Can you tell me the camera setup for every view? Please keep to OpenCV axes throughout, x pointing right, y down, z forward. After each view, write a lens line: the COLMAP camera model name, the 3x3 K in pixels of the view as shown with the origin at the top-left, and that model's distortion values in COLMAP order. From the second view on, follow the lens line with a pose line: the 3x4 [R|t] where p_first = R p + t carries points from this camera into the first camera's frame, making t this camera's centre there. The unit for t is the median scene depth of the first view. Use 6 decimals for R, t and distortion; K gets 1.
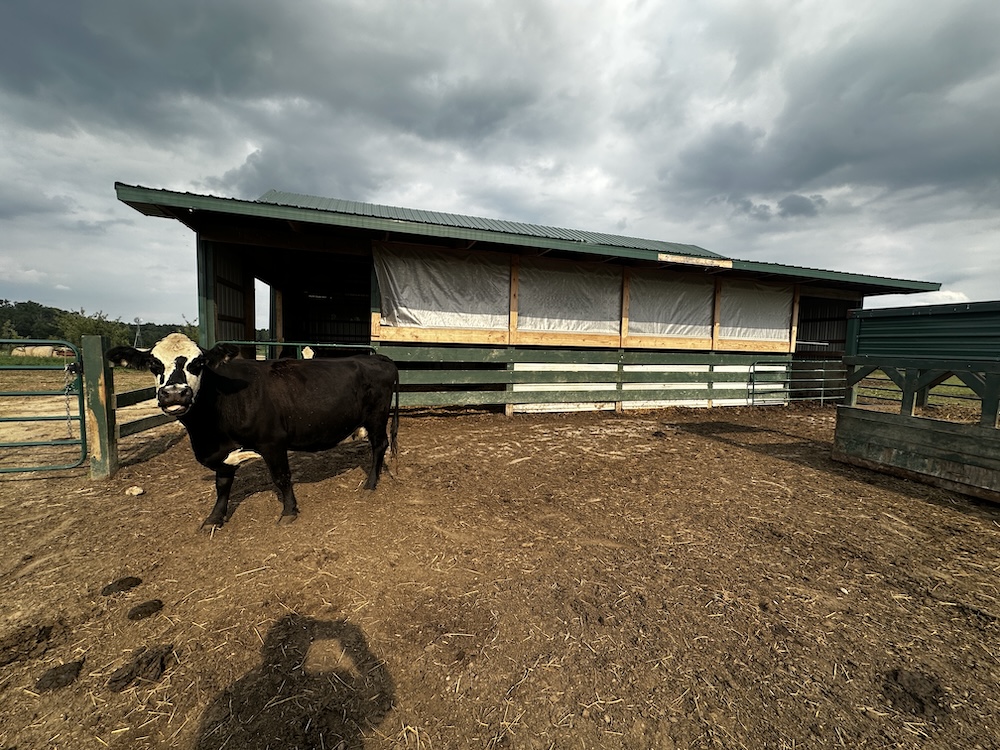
lens RADIAL K [[395.9, 0, 500.0], [0, 395.9, 375.0], [0, 0, 1]] dist [-0.000841, -0.000082]
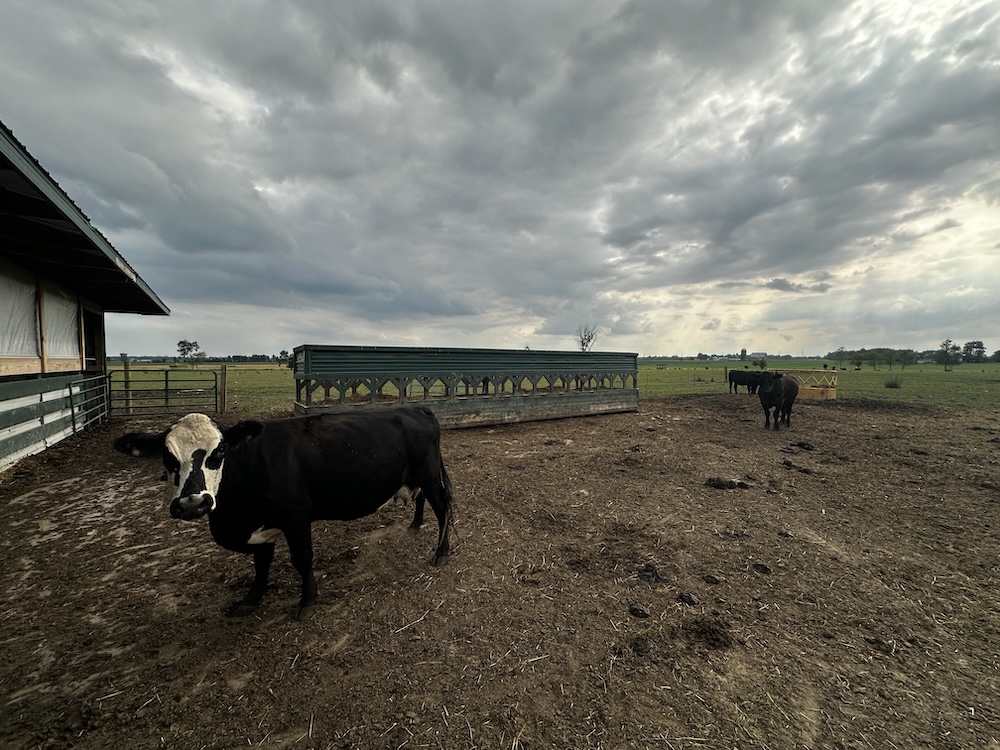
lens RADIAL K [[395.9, 0, 500.0], [0, 395.9, 375.0], [0, 0, 1]] dist [-0.000841, -0.000082]
pose [[-0.300731, -0.061901, 0.951698, -0.482355], [0.059586, 0.994722, 0.083528, -0.076906], [-0.951846, 0.081827, -0.295456, 0.431314]]
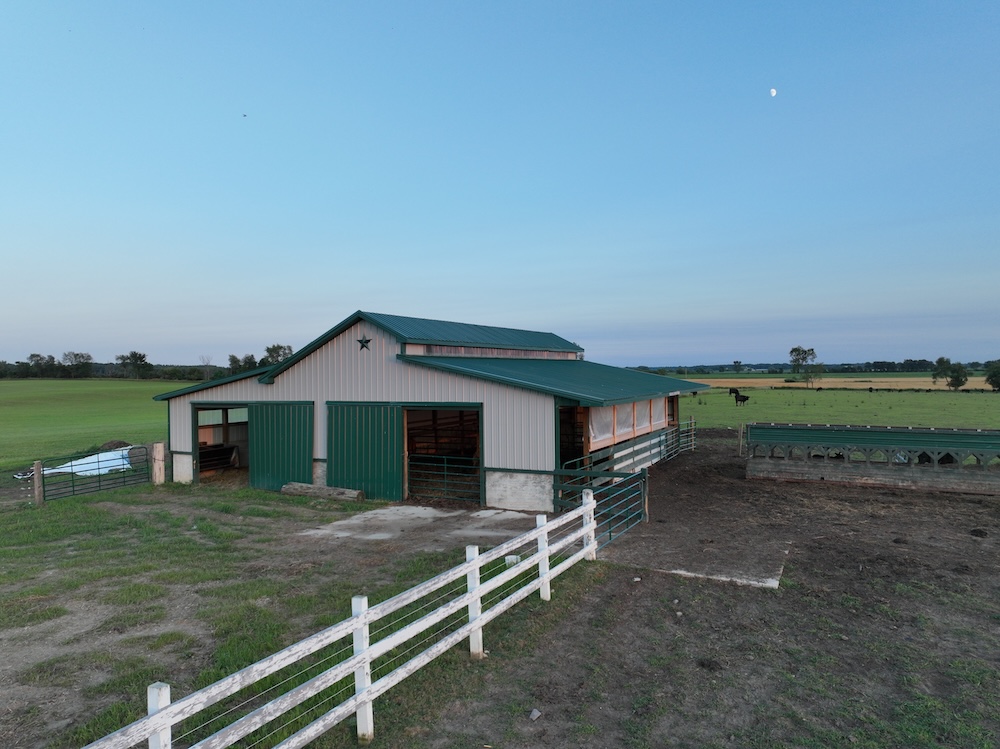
lens RADIAL K [[696.3, 0, 500.0], [0, 696.3, 374.5], [0, 0, 1]] dist [-0.015642, 0.030582]
pose [[0.705514, -0.035965, 0.707782, -2.250042], [0.078575, 0.996524, -0.027686, -0.302914], [-0.704326, 0.075147, 0.705888, -0.754663]]
